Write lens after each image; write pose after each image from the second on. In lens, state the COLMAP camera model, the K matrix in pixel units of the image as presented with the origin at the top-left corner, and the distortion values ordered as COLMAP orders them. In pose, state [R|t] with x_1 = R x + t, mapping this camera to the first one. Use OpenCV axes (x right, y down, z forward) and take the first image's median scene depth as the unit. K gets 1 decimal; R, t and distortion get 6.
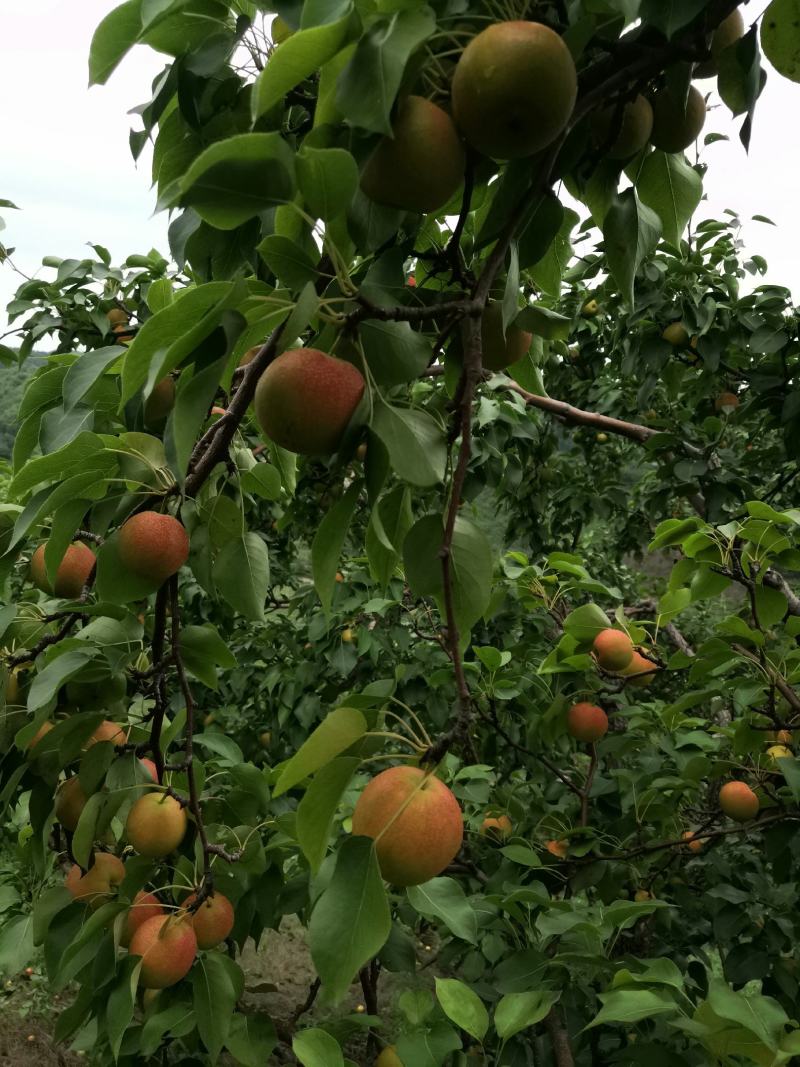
lens RADIAL K [[838.8, 0, 396.0], [0, 838.8, 534.8], [0, 0, 1]] dist [-0.008417, 0.006212]
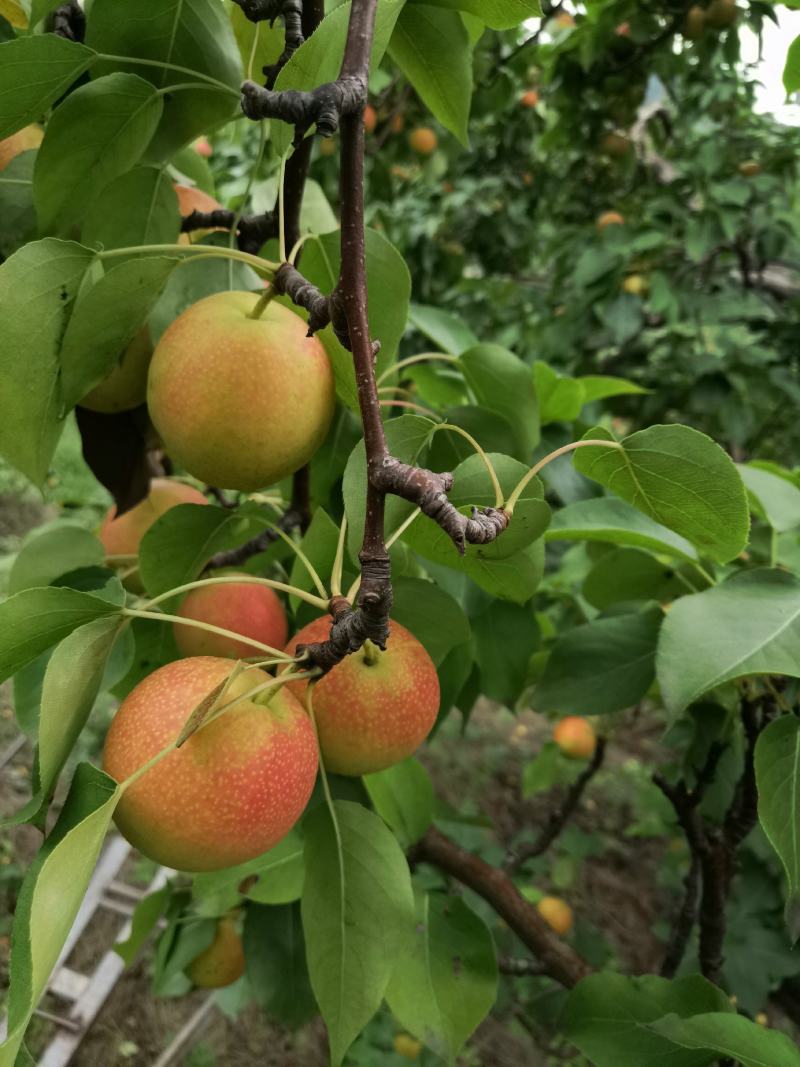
lens RADIAL K [[838.8, 0, 391.2], [0, 838.8, 531.2], [0, 0, 1]] dist [-0.008417, 0.006212]
pose [[0.958168, 0.188561, -0.215312, -0.145096], [-0.114890, 0.942426, 0.314059, 0.274576], [0.262135, -0.276184, 0.924666, 0.670695]]
